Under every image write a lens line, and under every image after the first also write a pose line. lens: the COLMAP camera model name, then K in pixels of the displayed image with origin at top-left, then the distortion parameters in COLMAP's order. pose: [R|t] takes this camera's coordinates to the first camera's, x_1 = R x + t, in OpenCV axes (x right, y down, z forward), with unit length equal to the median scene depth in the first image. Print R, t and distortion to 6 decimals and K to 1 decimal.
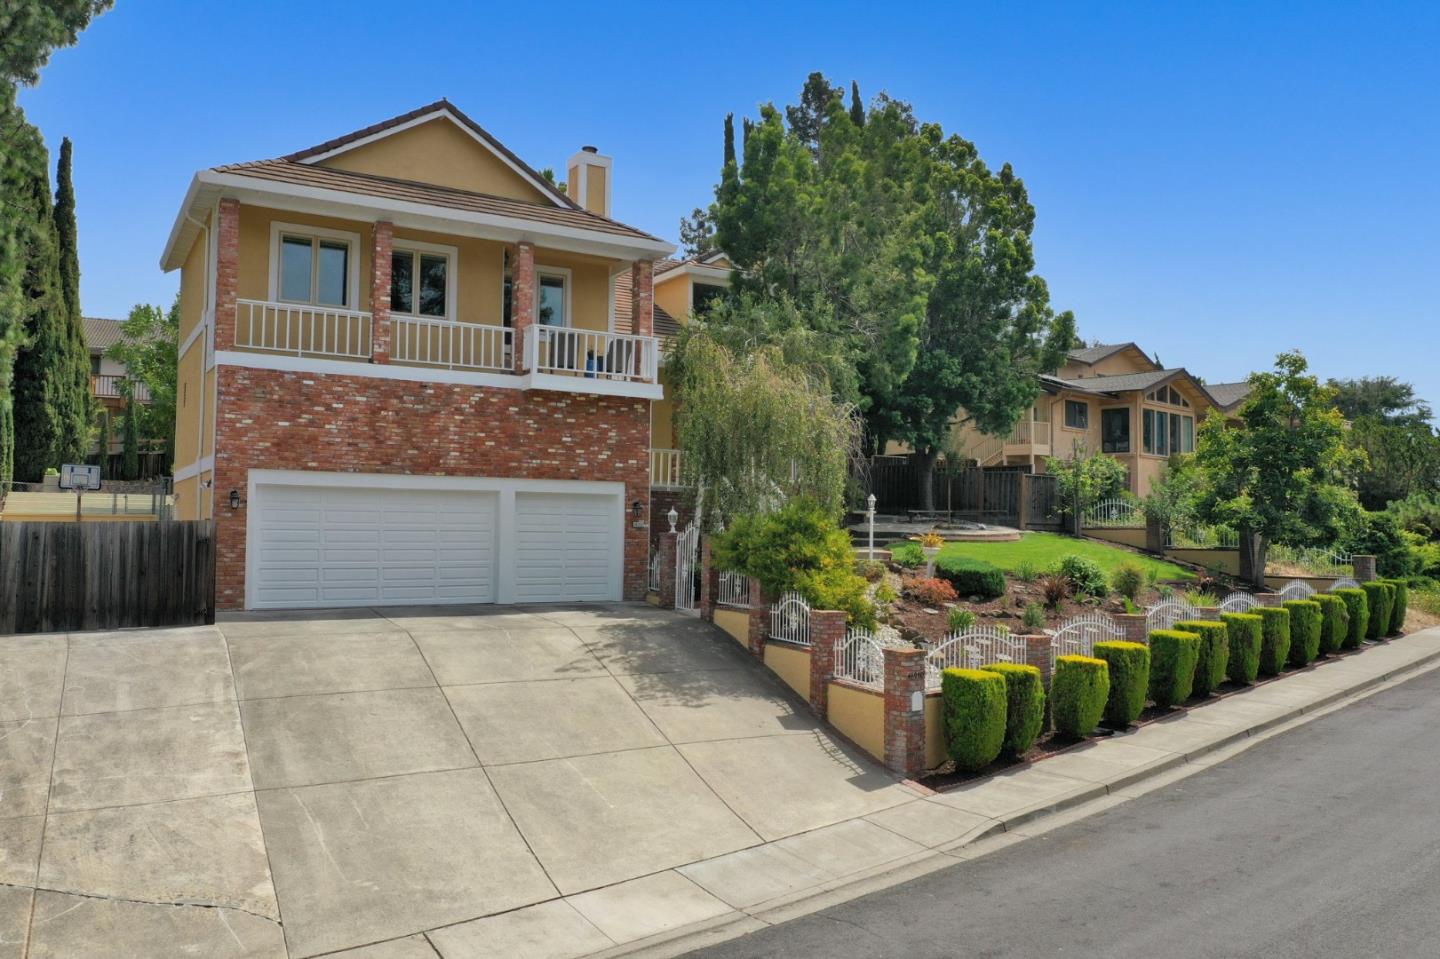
lens RADIAL K [[1093.8, 0, 720.0], [0, 1093.8, 479.5], [0, 0, 1]] dist [-0.002413, 0.003360]
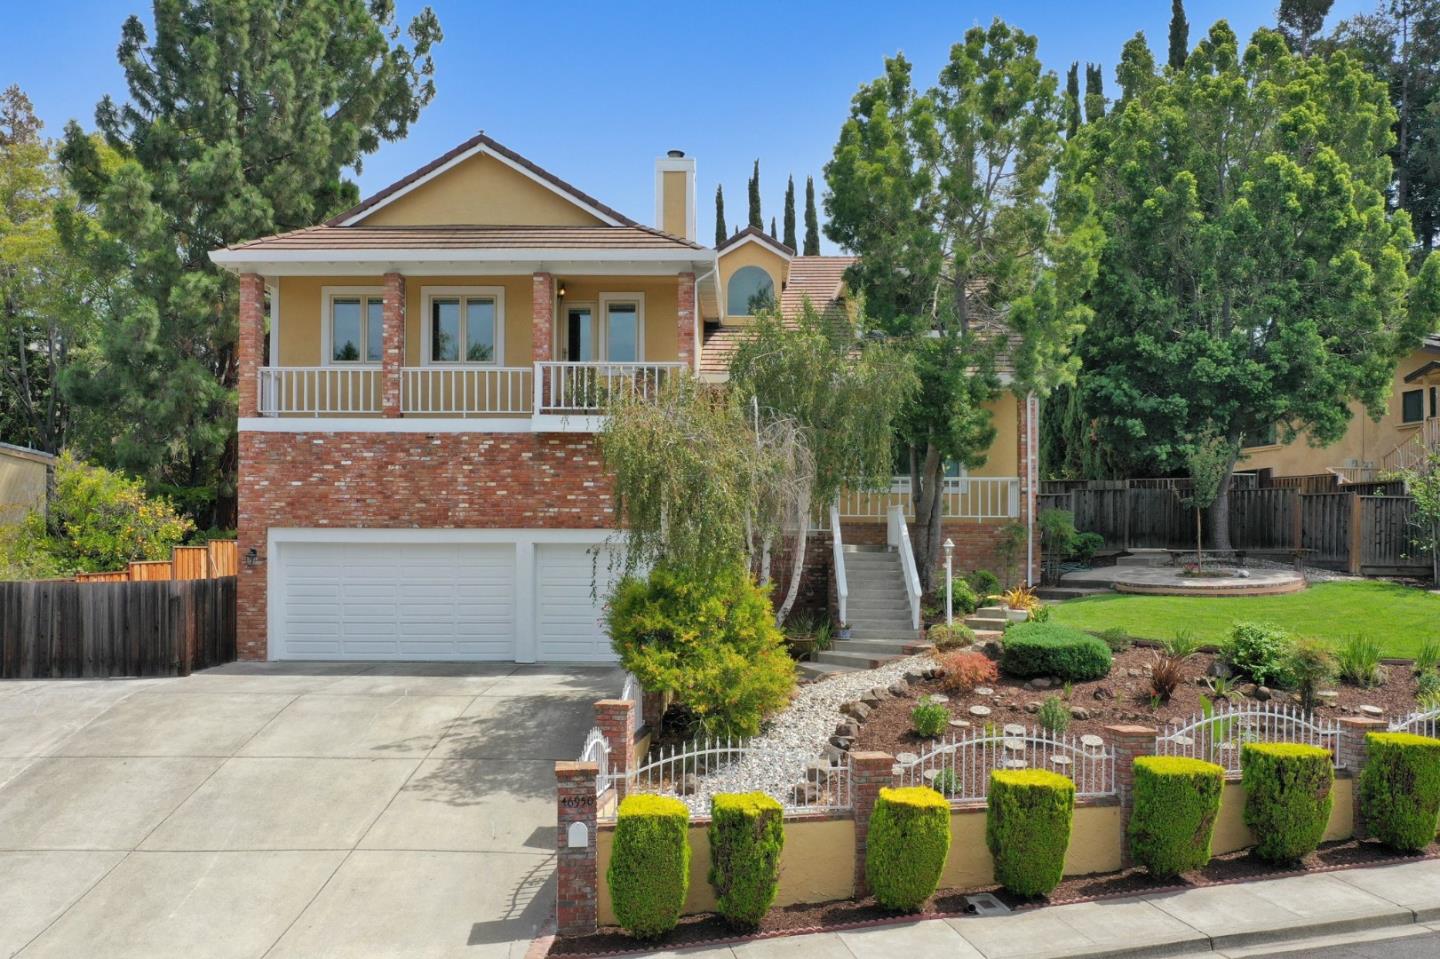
lens RADIAL K [[1123.5, 0, 720.1], [0, 1123.5, 538.5], [0, 0, 1]] dist [-0.001888, -0.003082]
pose [[0.858373, -0.011645, -0.512893, 0.469374], [0.029810, 0.999185, 0.027203, -0.014913], [0.512159, -0.038639, 0.858021, 0.273322]]
